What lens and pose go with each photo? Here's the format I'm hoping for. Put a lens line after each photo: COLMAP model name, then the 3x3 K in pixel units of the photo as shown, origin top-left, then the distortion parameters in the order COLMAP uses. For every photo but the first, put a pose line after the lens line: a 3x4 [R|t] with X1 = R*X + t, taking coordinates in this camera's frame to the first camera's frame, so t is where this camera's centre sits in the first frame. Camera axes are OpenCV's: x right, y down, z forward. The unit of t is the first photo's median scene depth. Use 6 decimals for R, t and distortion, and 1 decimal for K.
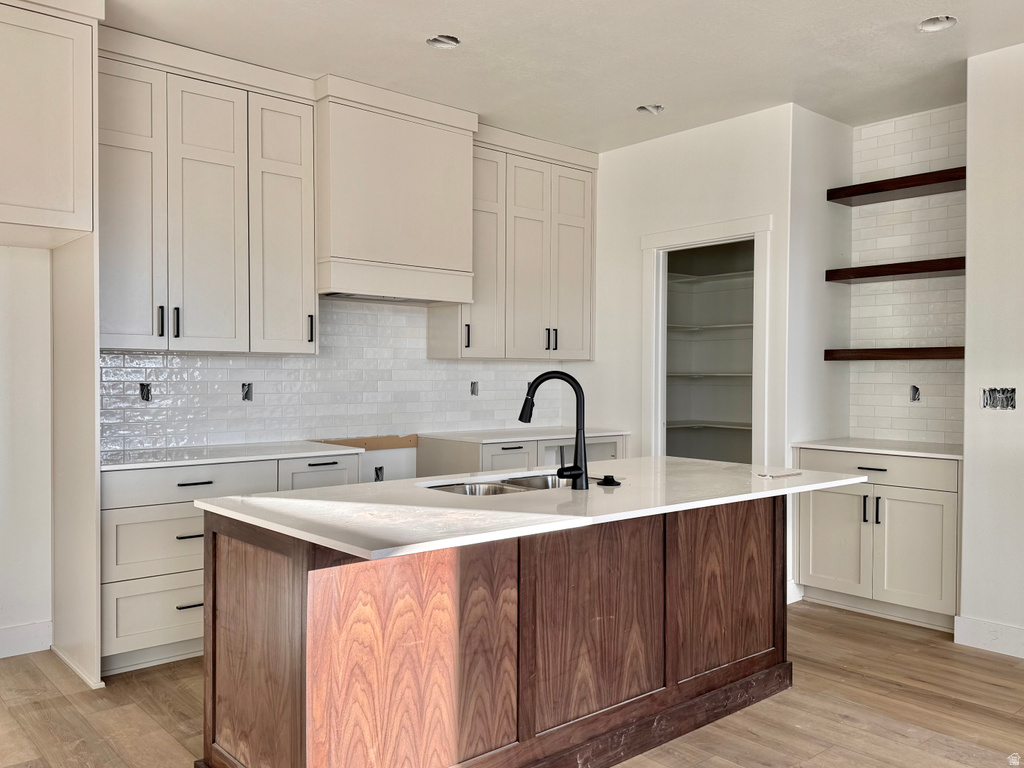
lens RADIAL K [[857.0, 0, 509.5], [0, 857.0, 376.2], [0, 0, 1]] dist [0.075389, -0.061141]
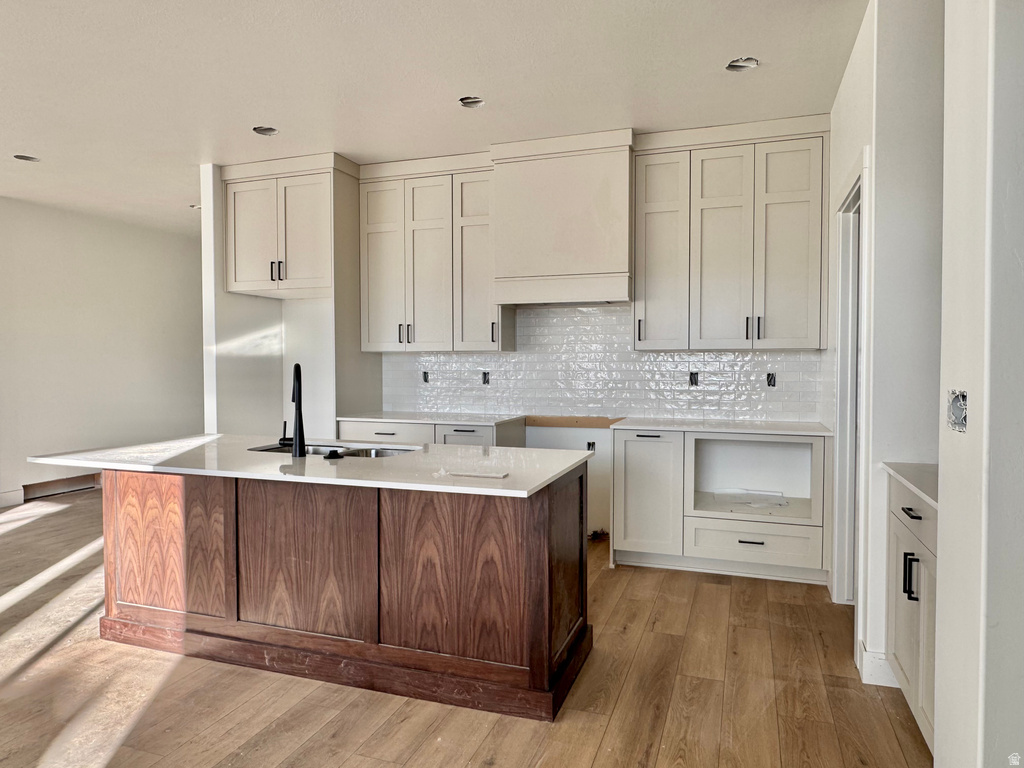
lens RADIAL K [[652.4, 0, 513.3], [0, 652.4, 384.0], [0, 0, 1]] dist [-0.002905, -0.002036]
pose [[0.491327, 0.021221, -0.870717, 1.034942], [0.000509, 0.999696, 0.024652, 0.001229], [0.870975, -0.012555, 0.491167, 0.773553]]
